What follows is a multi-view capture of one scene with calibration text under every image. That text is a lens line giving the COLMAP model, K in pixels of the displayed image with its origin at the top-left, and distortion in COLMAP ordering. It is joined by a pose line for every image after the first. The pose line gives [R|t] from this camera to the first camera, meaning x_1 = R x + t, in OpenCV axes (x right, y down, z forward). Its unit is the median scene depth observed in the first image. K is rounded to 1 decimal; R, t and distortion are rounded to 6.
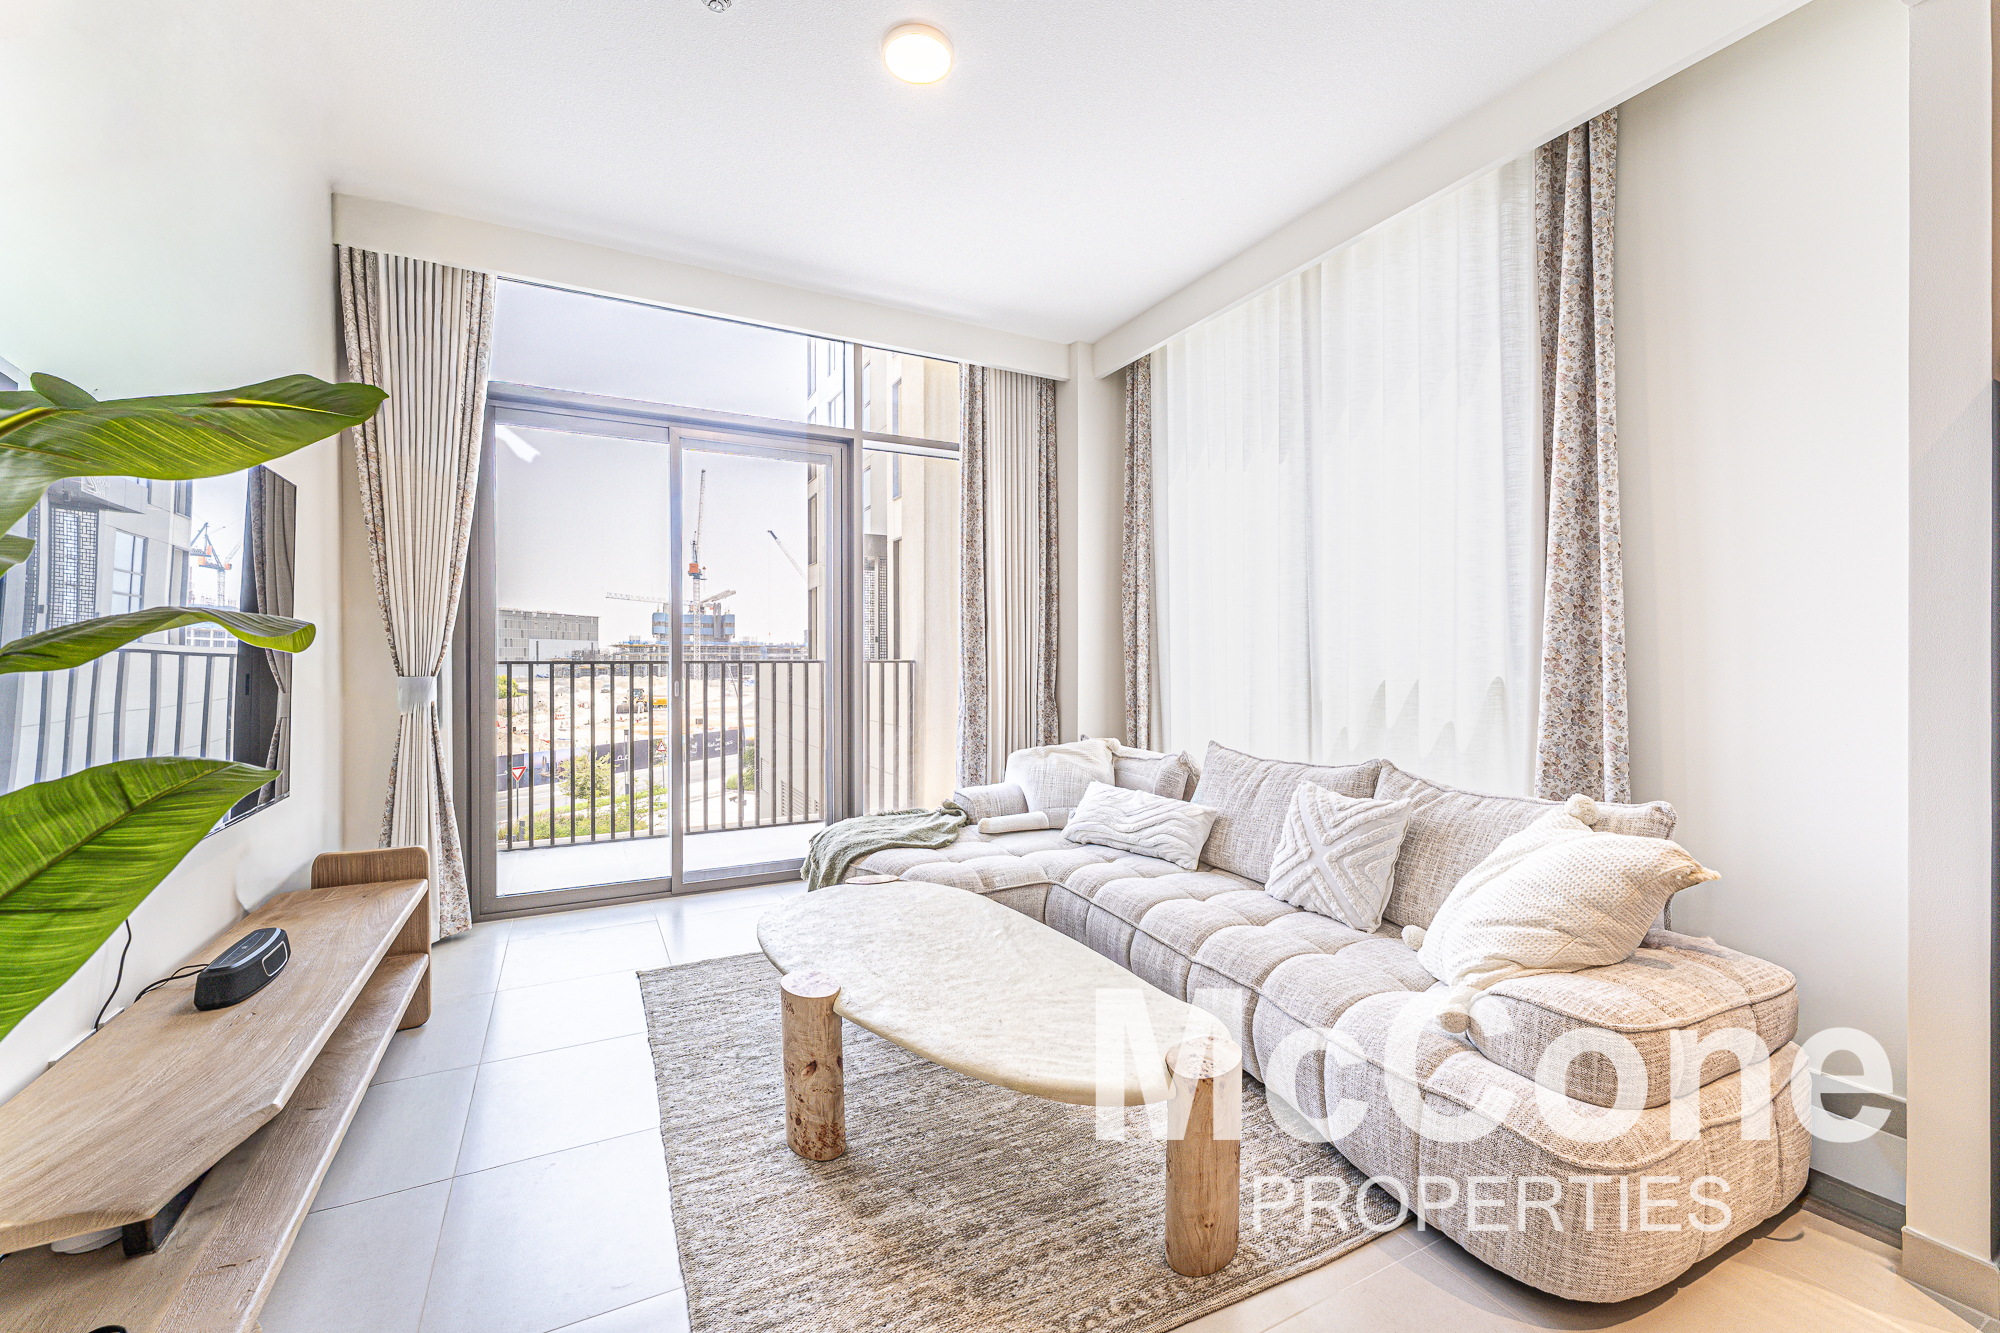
lens RADIAL K [[813.4, 0, 964.0], [0, 813.4, 653.2], [0, 0, 1]] dist [0.001362, -0.001805]
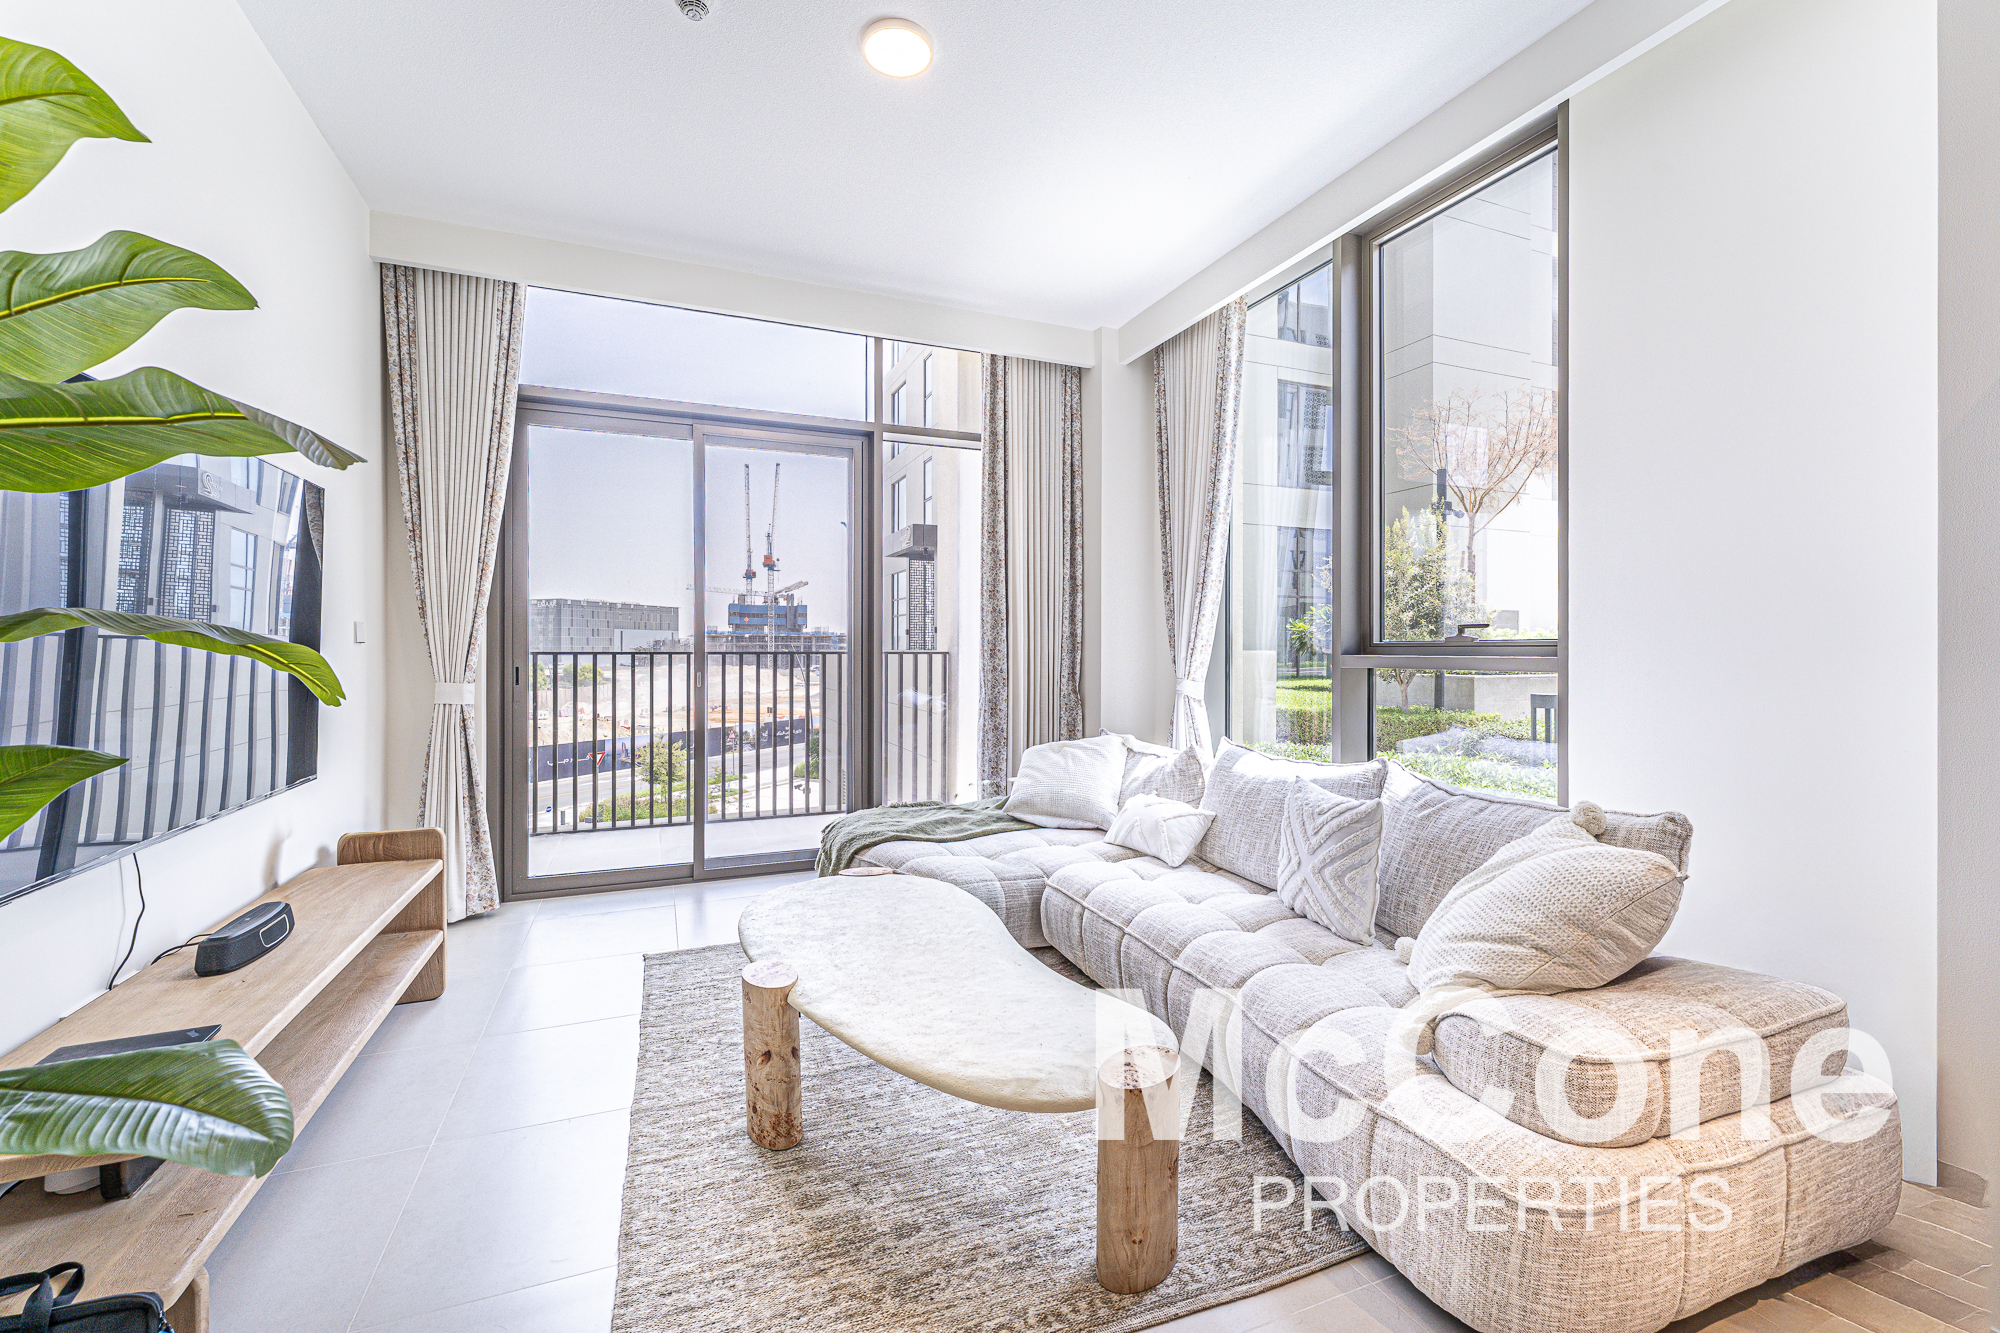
lens RADIAL K [[813.4, 0, 962.1], [0, 813.4, 643.4], [0, 0, 1]] dist [0.001362, -0.001805]
pose [[0.995671, 0.002384, -0.092918, 0.109123], [-0.002423, 0.999997, -0.000305, -0.003242], [0.092917, 0.000529, 0.995674, 0.011764]]
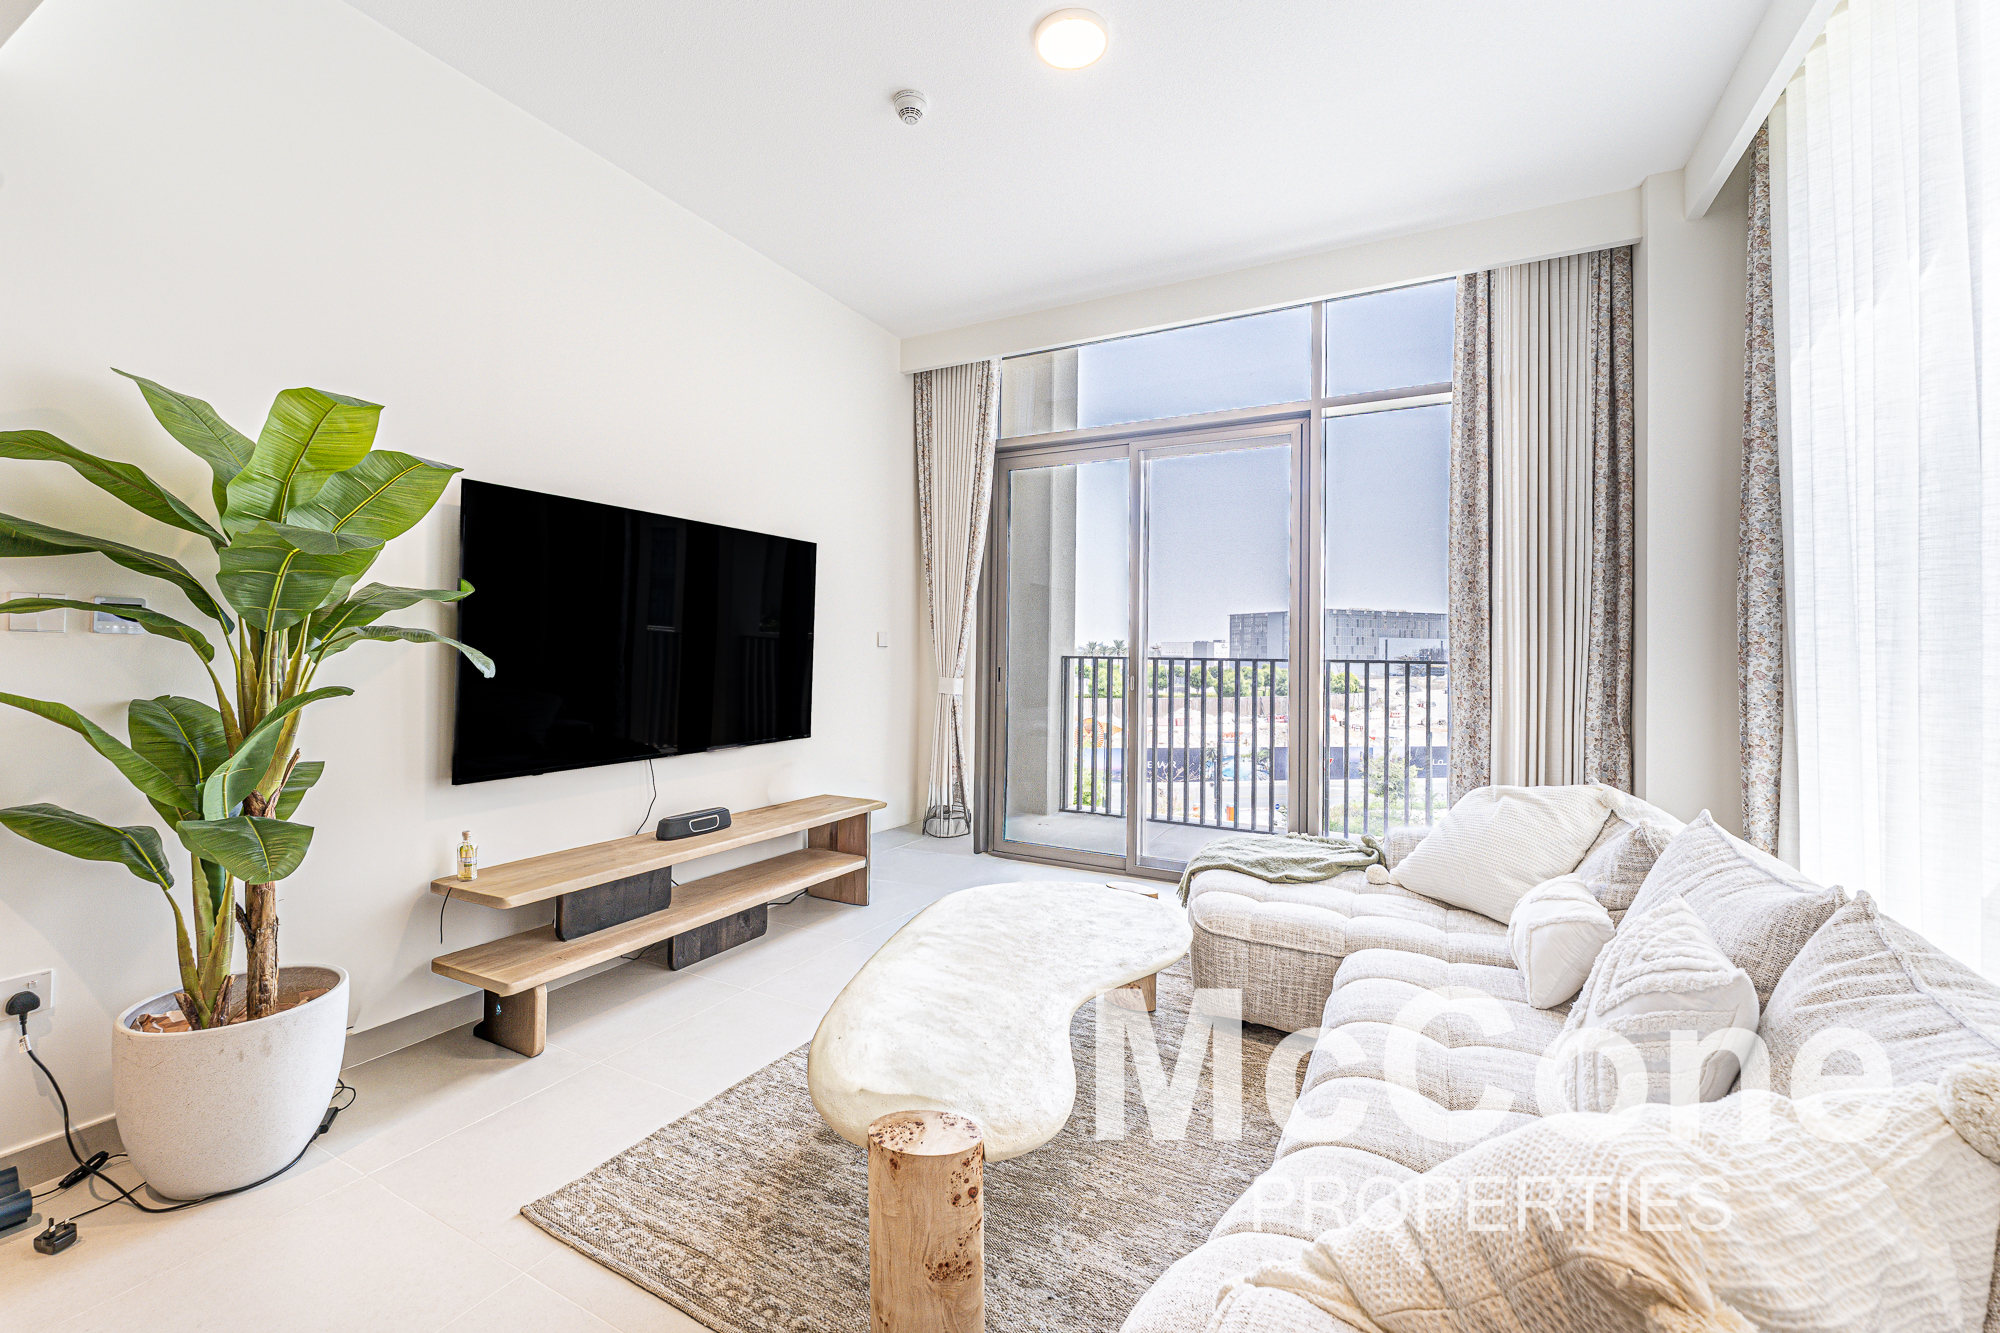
lens RADIAL K [[813.4, 0, 1007.9], [0, 813.4, 633.9], [0, 0, 1]] dist [0.001362, -0.001805]
pose [[0.571075, -0.010283, -0.820833, 0.653070], [-0.008020, 0.999804, -0.018105, -0.001132], [0.820859, 0.016922, 0.570881, 0.367599]]
